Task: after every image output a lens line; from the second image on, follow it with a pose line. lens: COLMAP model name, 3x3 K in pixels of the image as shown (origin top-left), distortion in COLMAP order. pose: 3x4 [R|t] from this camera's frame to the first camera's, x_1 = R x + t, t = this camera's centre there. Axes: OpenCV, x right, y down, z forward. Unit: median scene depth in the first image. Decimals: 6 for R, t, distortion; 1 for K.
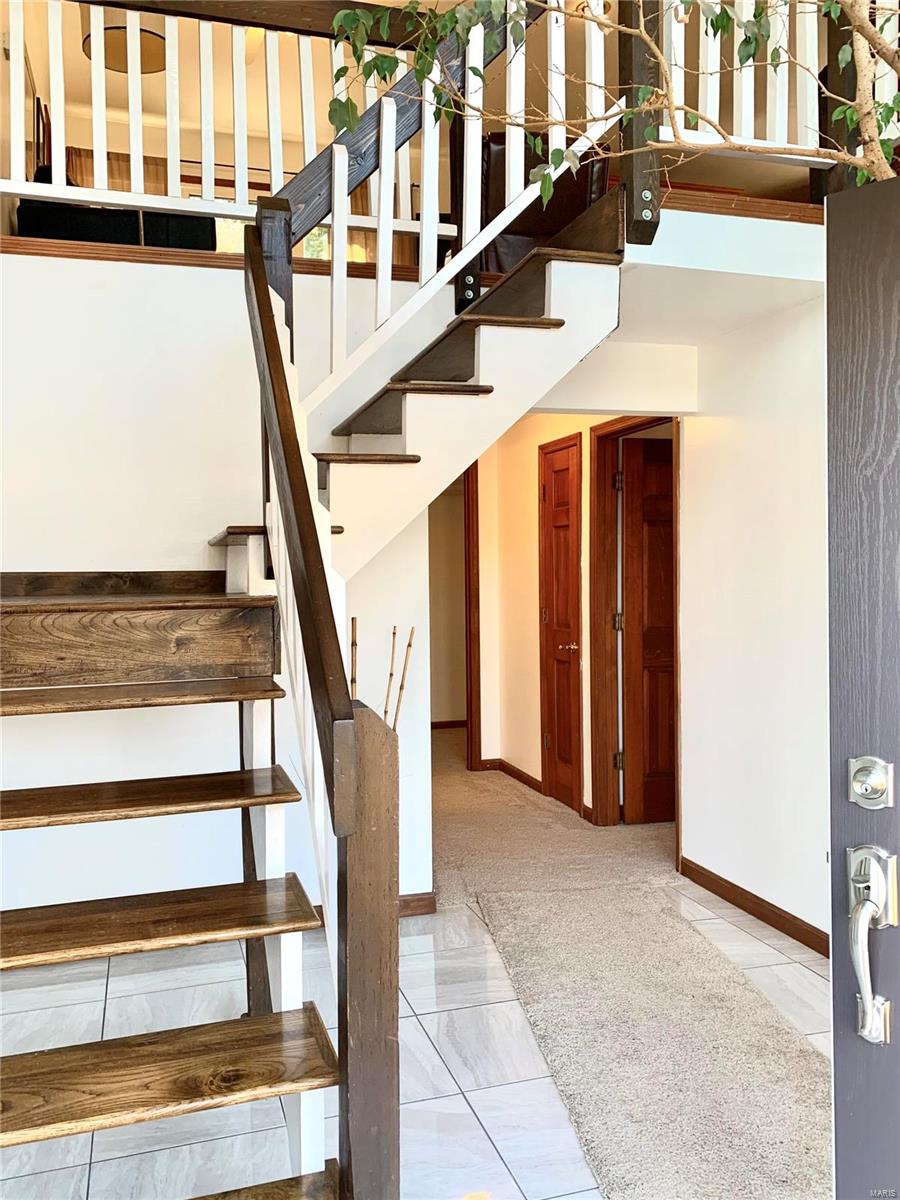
lens RADIAL K [[1009.9, 0, 450.0], [0, 1009.9, 600.0], [0, 0, 1]] dist [0.031190, -0.008658]
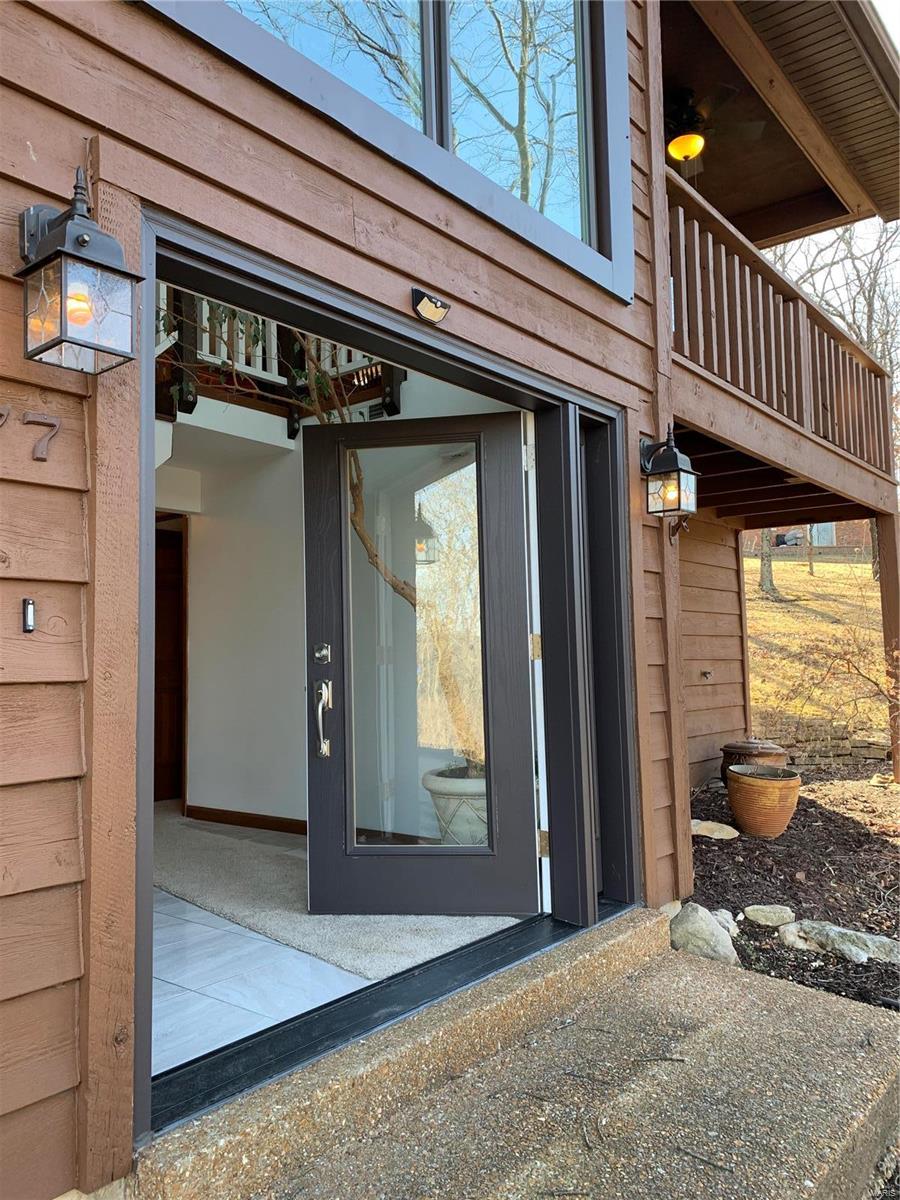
lens RADIAL K [[931.6, 0, 450.0], [0, 931.6, 600.0], [0, 0, 1]] dist [0.055194, -0.066205]
pose [[0.840724, 0.034218, 0.540382, -0.296362], [0.026396, 0.994225, -0.104023, 0.154647], [-0.540821, 0.101719, 0.834965, -0.576293]]
